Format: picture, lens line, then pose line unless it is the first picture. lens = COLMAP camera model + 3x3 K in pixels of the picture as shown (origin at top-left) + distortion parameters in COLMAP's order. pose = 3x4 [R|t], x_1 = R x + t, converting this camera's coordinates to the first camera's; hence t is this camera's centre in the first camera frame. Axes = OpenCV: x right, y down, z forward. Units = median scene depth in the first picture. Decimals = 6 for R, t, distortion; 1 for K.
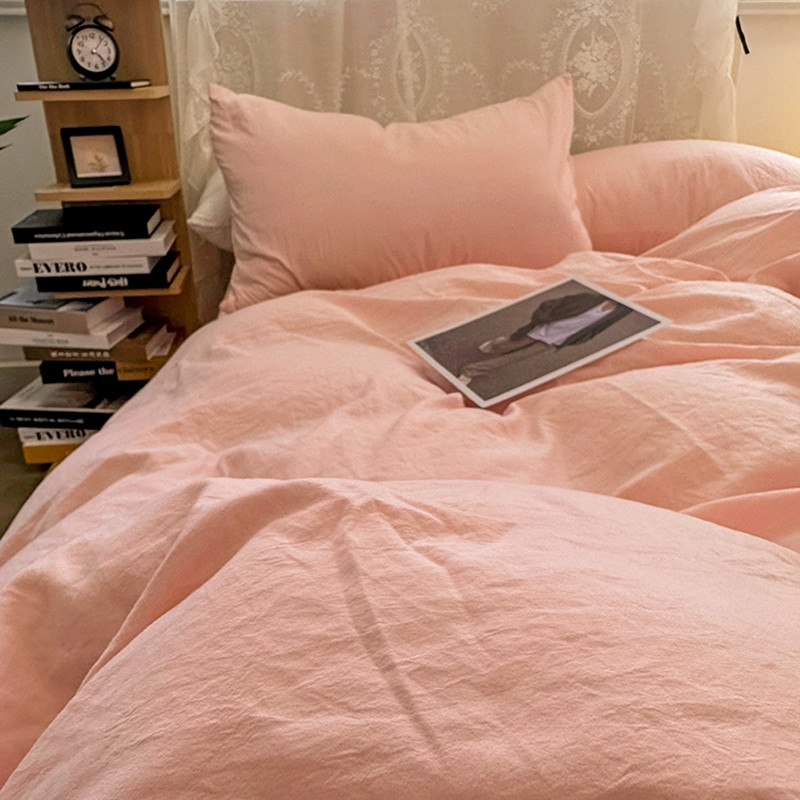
lens RADIAL K [[761.7, 0, 400.0], [0, 761.7, 400.0], [0, 0, 1]] dist [-0.008543, -0.003959]
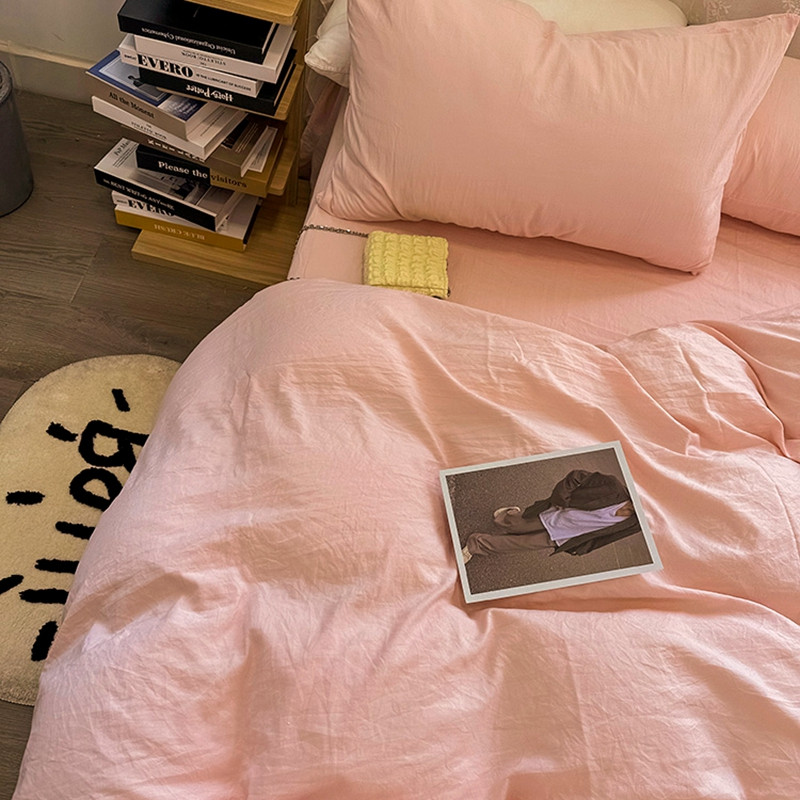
lens RADIAL K [[764.8, 0, 397.7], [0, 764.8, 401.8], [0, 0, 1]] dist [0.055133, -0.077966]
pose [[0.950012, 0.312033, -0.010645, -0.038701], [-0.260663, 0.811455, 0.523063, -0.400518], [0.171851, -0.494141, 0.852228, 0.042128]]
